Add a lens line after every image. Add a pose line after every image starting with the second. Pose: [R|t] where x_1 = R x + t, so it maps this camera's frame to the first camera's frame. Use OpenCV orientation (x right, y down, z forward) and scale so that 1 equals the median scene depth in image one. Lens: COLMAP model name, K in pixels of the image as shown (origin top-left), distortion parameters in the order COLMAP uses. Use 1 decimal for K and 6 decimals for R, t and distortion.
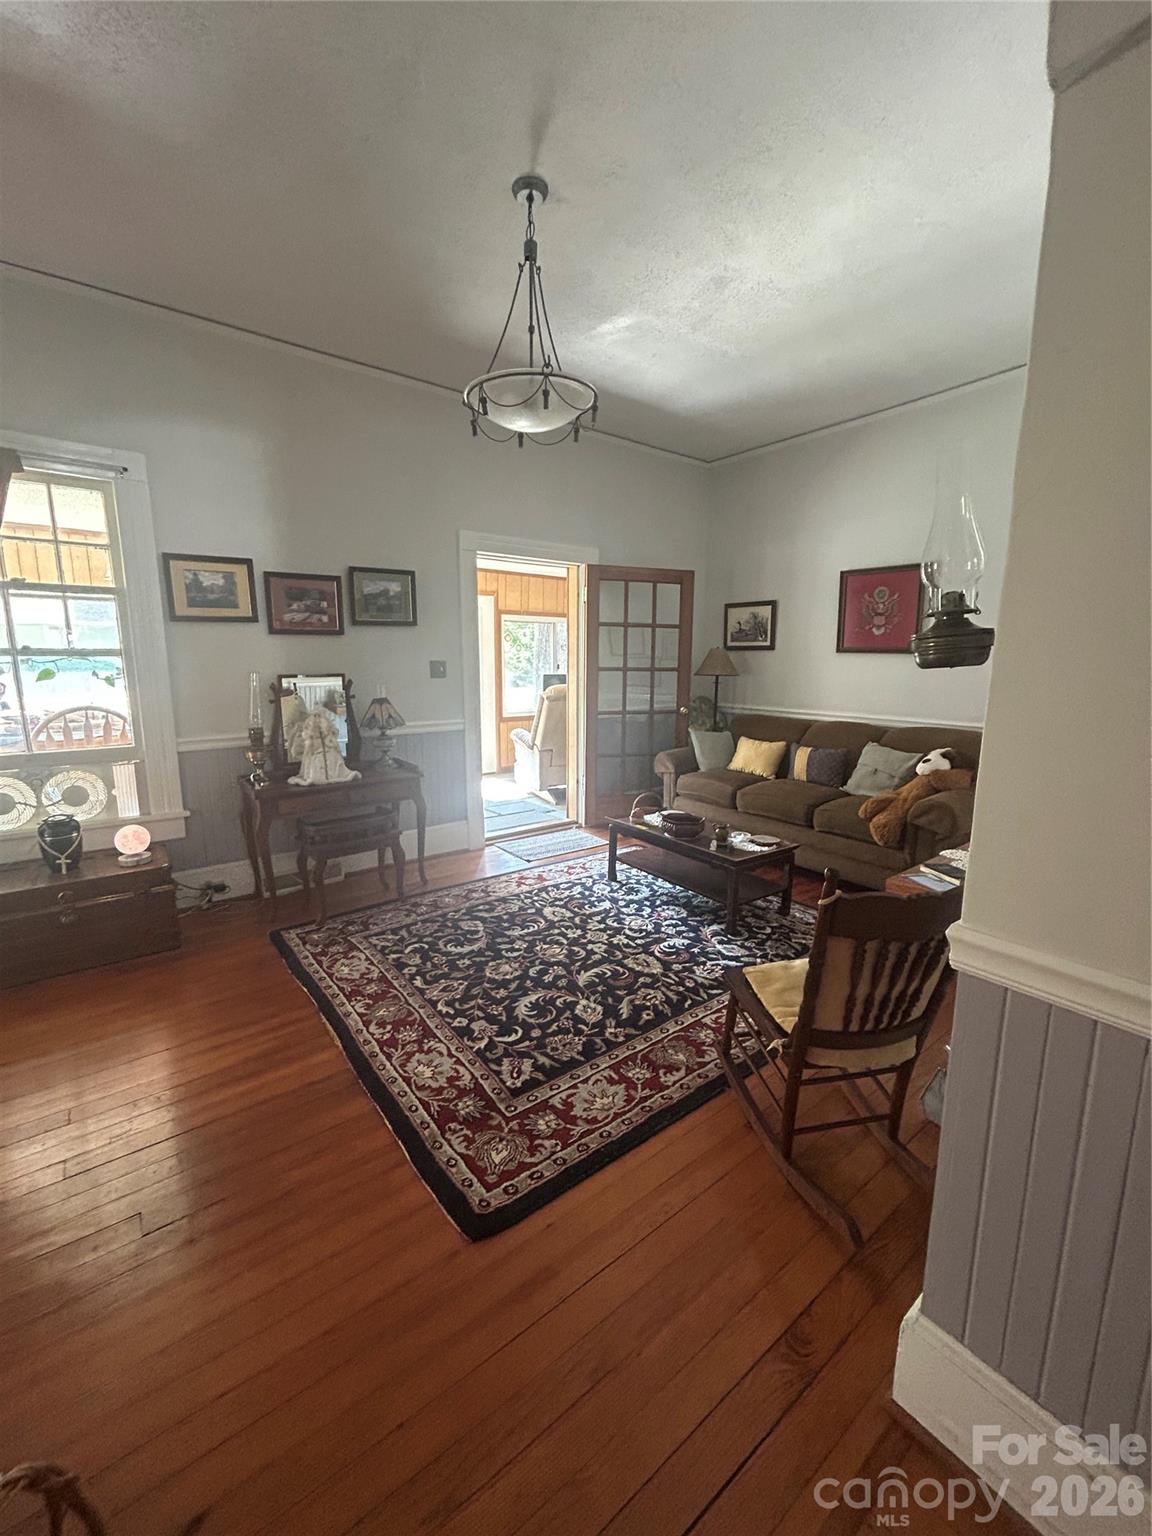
lens RADIAL K [[626.3, 0, 579.8], [0, 626.3, 761.8], [0, 0, 1]] dist [-0.000693, 0.002070]
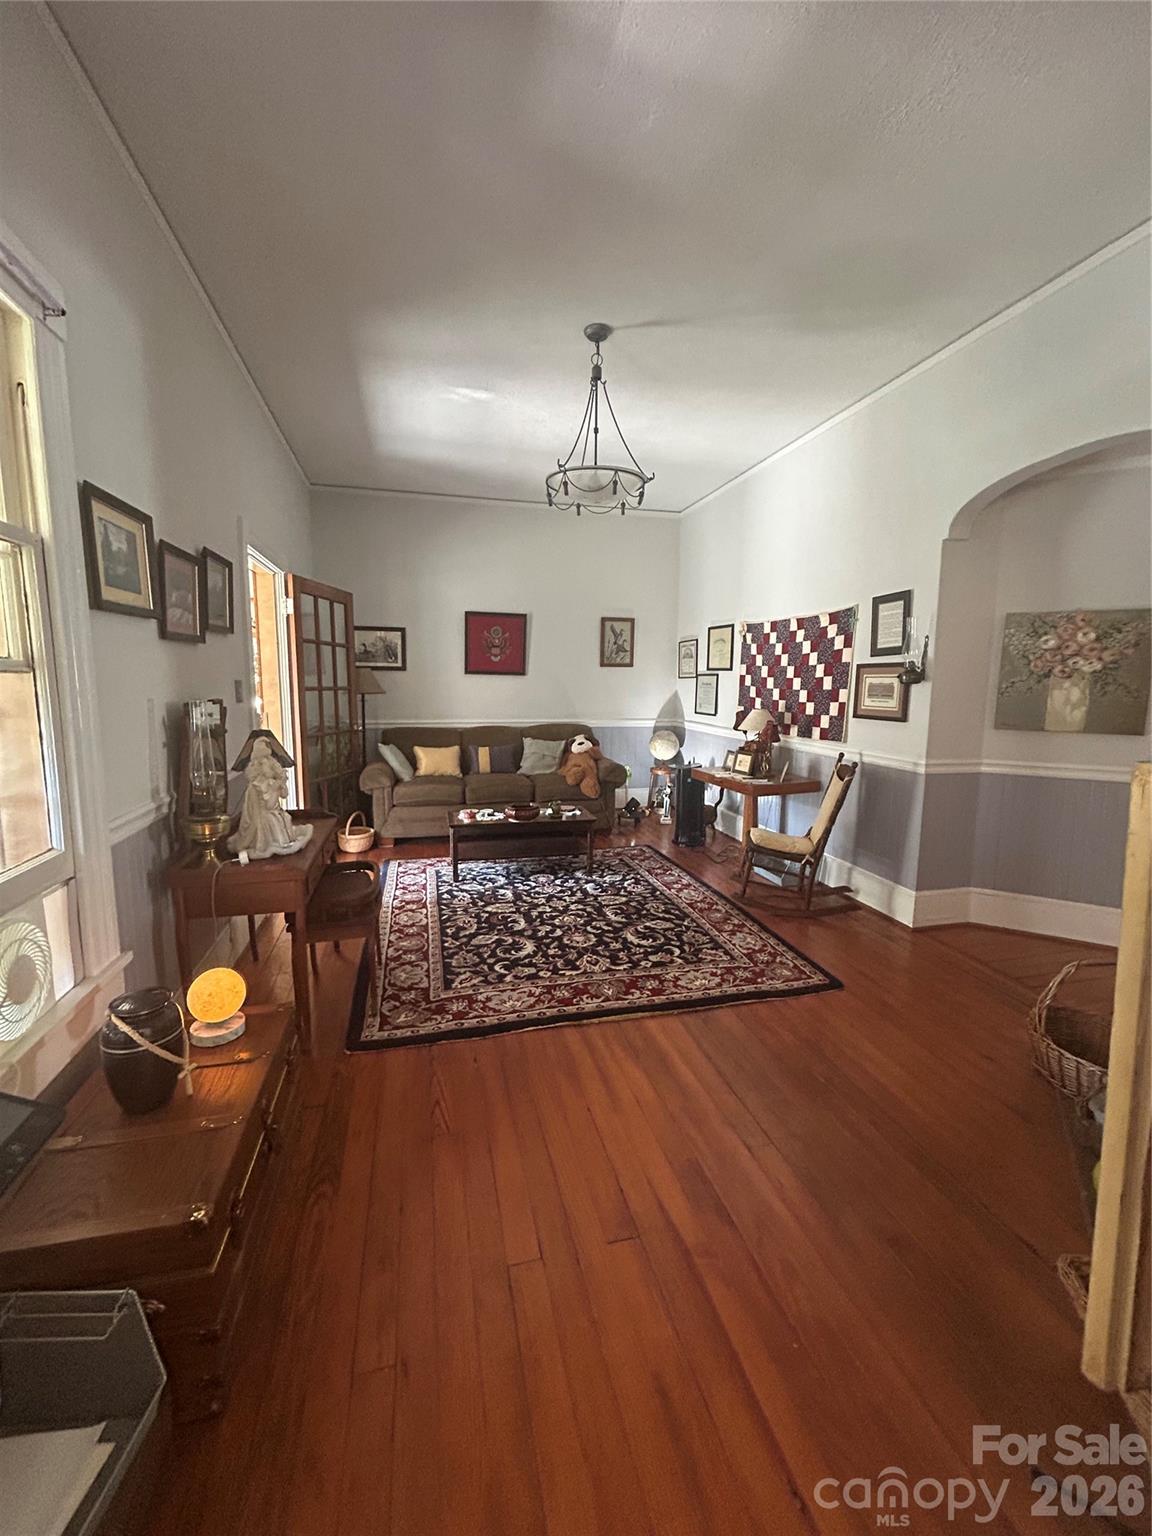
lens RADIAL K [[626.3, 0, 574.7], [0, 626.3, 760.5], [0, 0, 1]] dist [-0.000693, 0.002070]
pose [[0.400843, -0.118897, 0.908399, -1.043751], [0.147685, 0.986961, 0.064012, -0.071947], [-0.904165, 0.108498, 0.413176, 0.433812]]
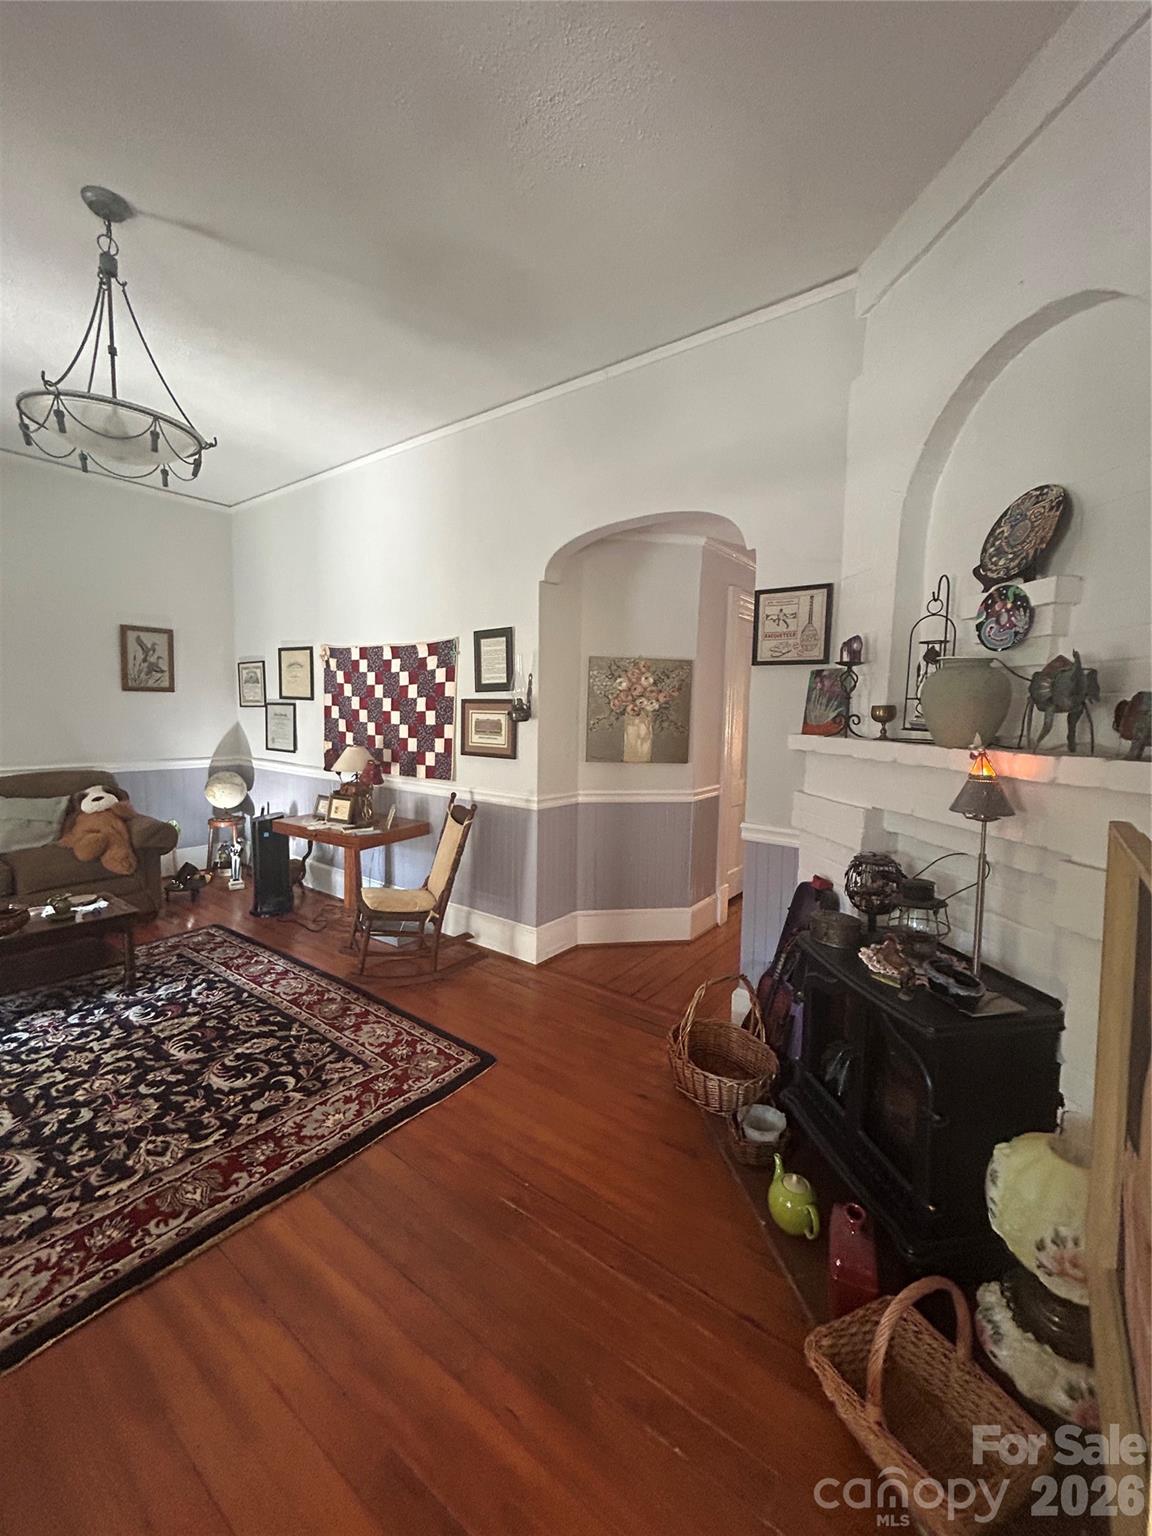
lens RADIAL K [[626.3, 0, 577.7], [0, 626.3, 761.4], [0, 0, 1]] dist [-0.000693, 0.002070]
pose [[-0.266906, -0.091890, 0.959332, -0.876533], [0.143218, 0.980608, 0.133775, -0.110053], [-0.953021, 0.173099, -0.248570, 0.527593]]
